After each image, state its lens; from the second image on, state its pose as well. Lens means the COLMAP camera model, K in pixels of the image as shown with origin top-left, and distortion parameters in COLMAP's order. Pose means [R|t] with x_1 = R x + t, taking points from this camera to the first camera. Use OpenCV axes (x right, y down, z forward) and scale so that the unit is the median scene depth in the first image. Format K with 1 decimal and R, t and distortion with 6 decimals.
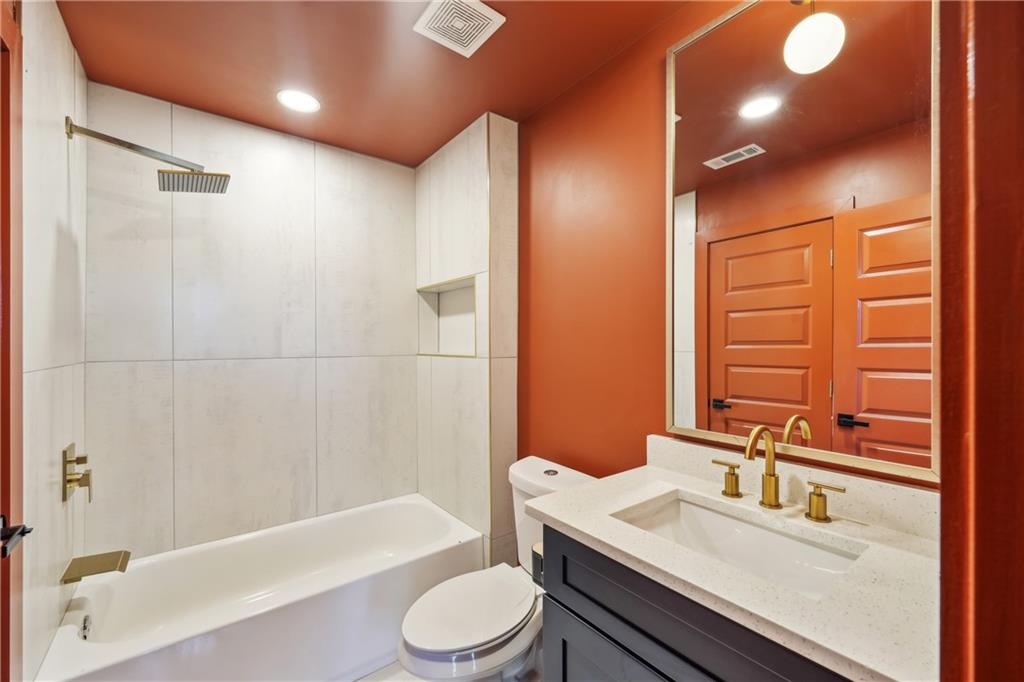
lens RADIAL K [[414.4, 0, 505.6], [0, 414.4, 346.1], [0, 0, 1]] dist [-0.000483, 0.000241]
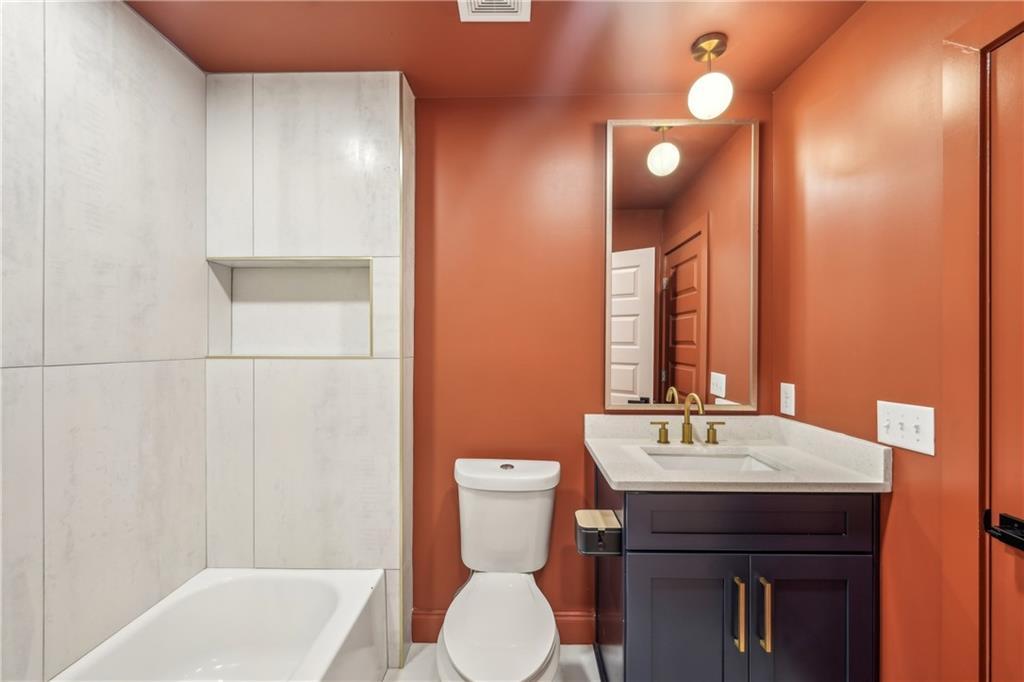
lens RADIAL K [[414.4, 0, 514.3], [0, 414.4, 345.1], [0, 0, 1]] dist [-0.000483, 0.000241]
pose [[0.623618, 0.001761, 0.781727, -0.500913], [0.000622, 0.999996, -0.002749, 0.003956], [-0.781729, 0.002201, 0.623615, 0.249851]]
